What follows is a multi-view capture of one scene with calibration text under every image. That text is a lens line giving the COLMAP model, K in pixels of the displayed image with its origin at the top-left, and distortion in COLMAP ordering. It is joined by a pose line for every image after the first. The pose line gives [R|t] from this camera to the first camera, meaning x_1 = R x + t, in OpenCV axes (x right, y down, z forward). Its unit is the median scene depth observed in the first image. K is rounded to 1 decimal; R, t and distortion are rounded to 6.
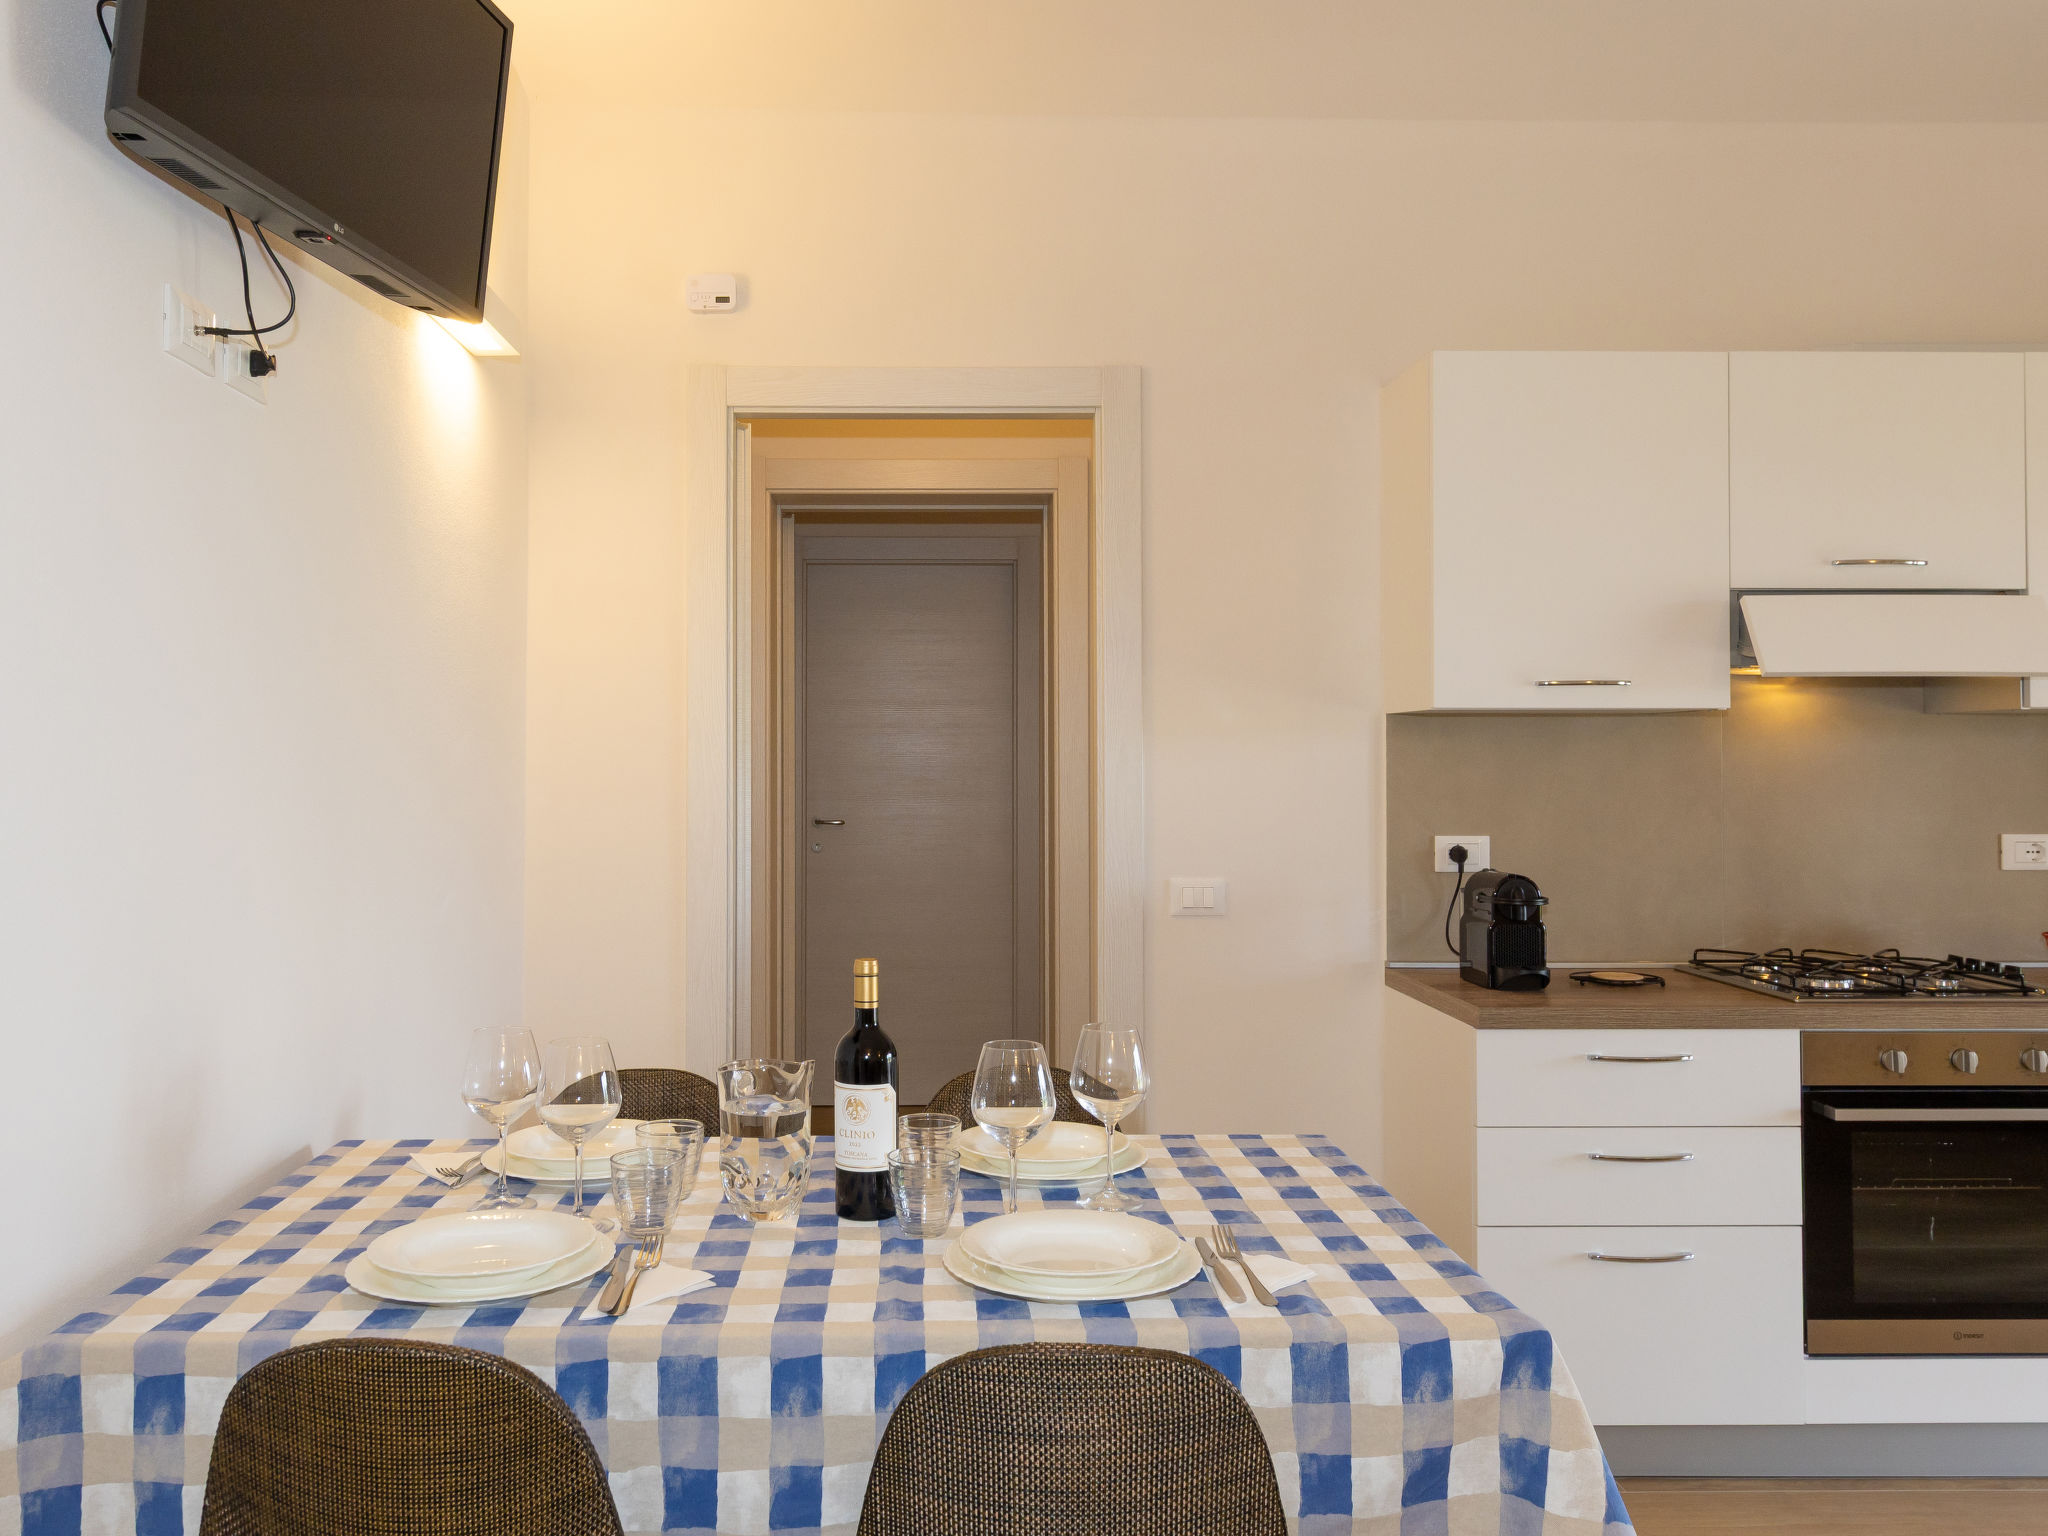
lens RADIAL K [[1594.3, 0, 998.0], [0, 1594.3, 784.0], [0, 0, 1]] dist [0.004598, -0.003164]
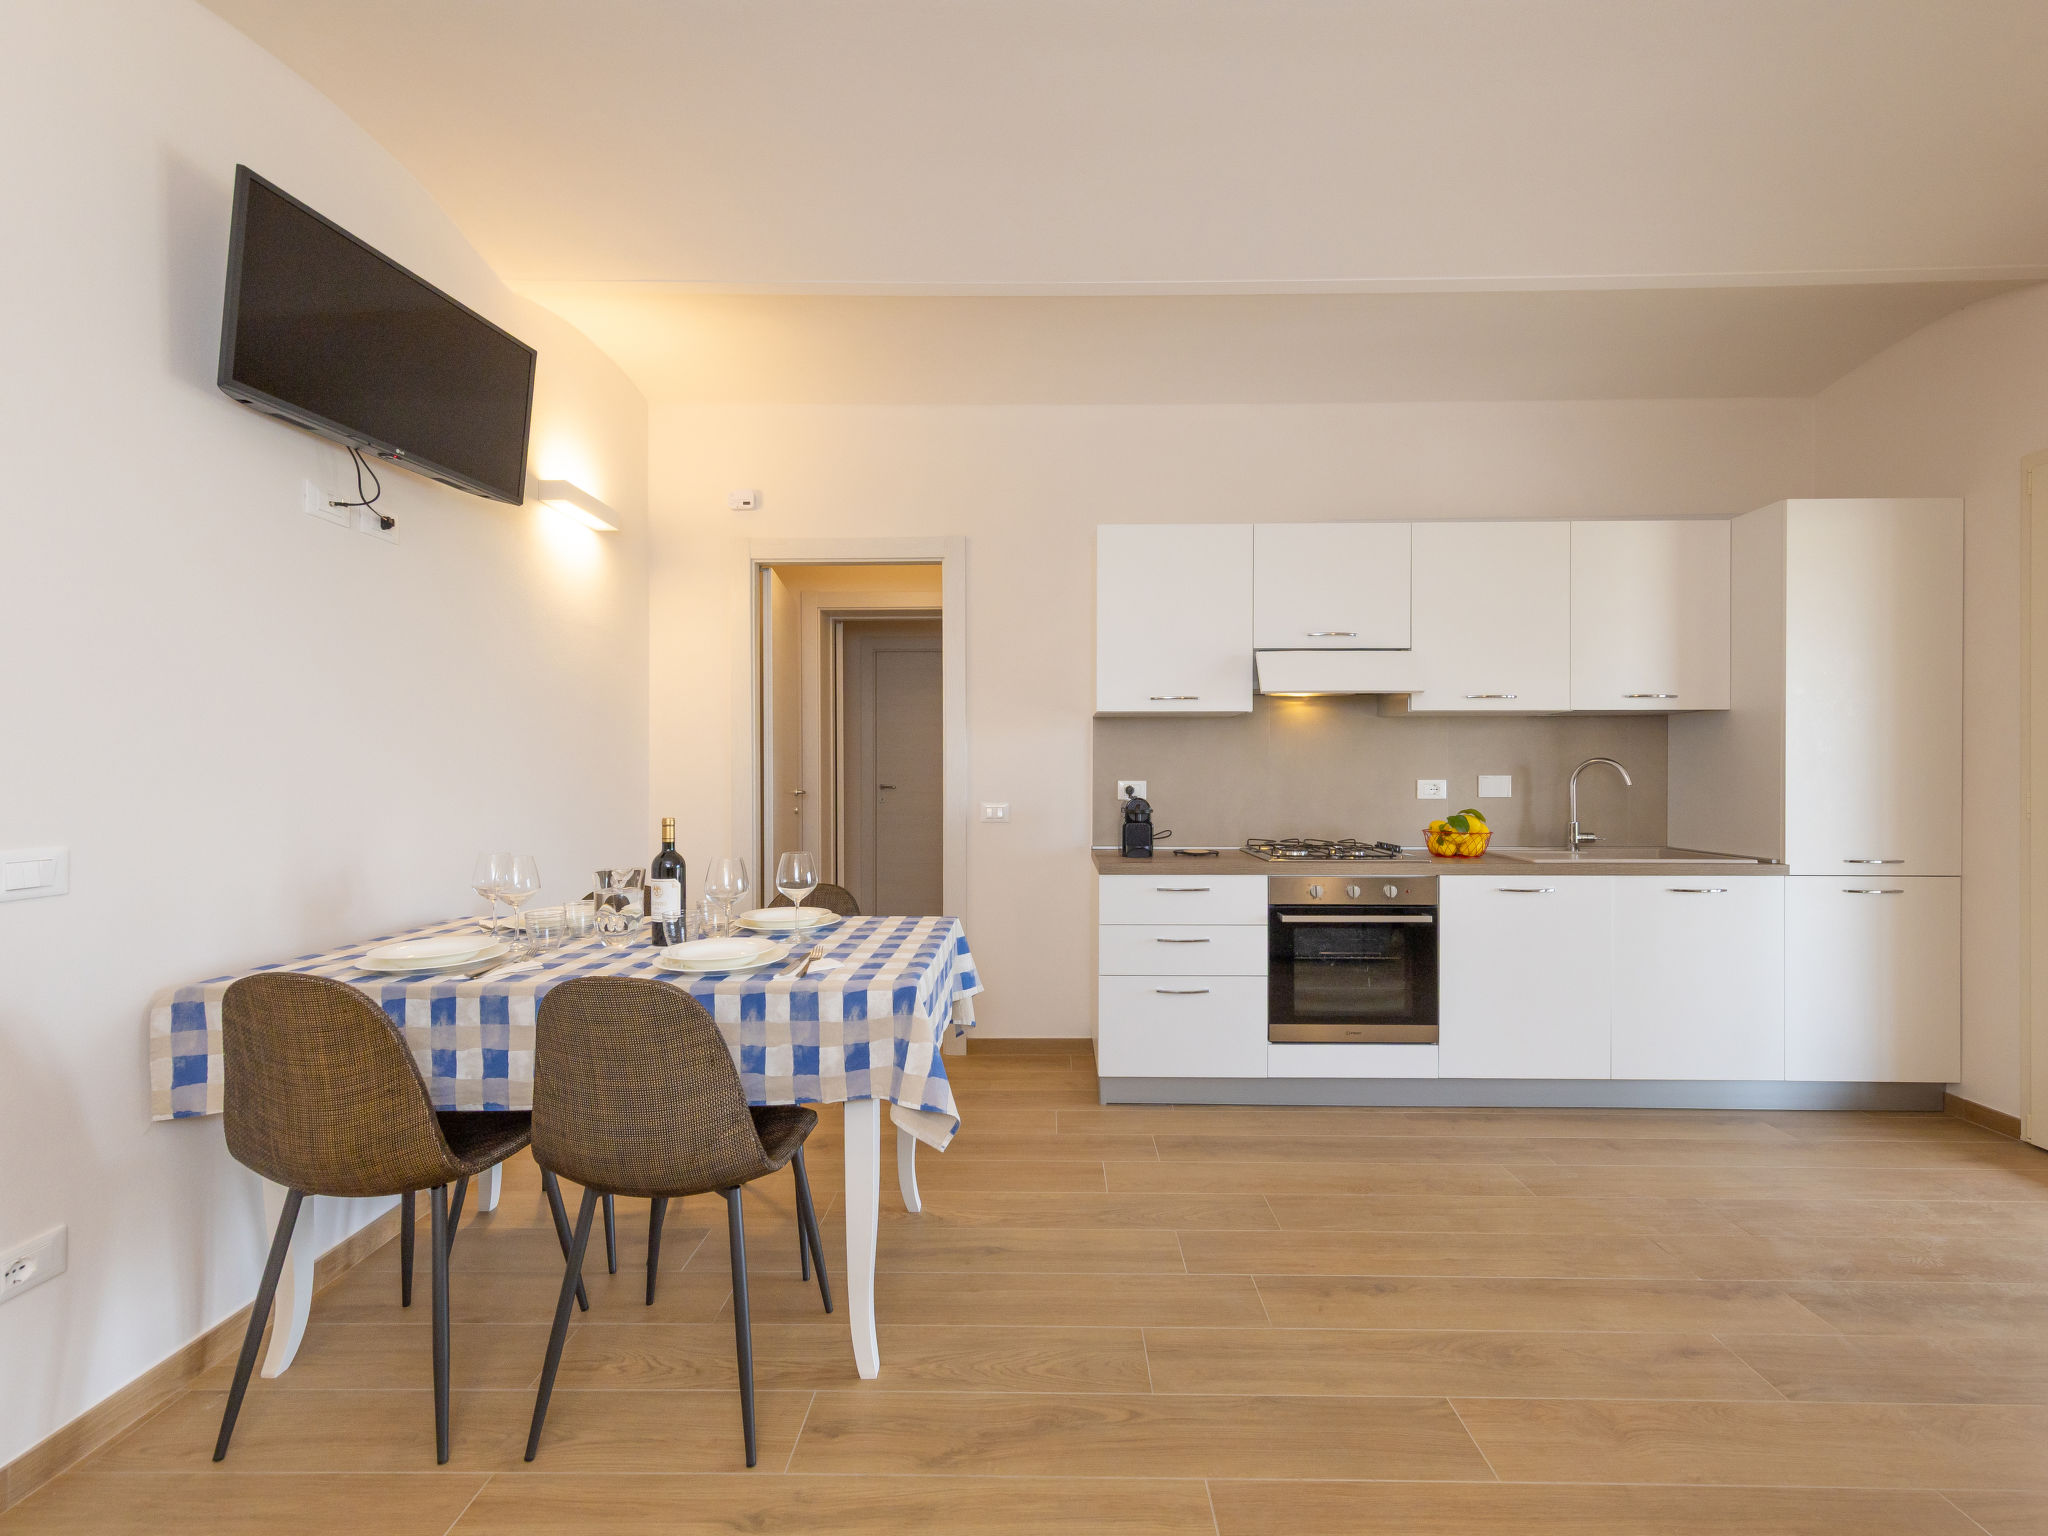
lens RADIAL K [[848.7, 0, 1049.3], [0, 848.7, 804.9], [0, 0, 1]] dist [0.001579, 0.000358]
pose [[0.999570, -0.000169, -0.029334, 0.402912], [0.000928, 0.999665, 0.025865, 0.063005], [0.029320, -0.025881, 0.999235, -0.047017]]
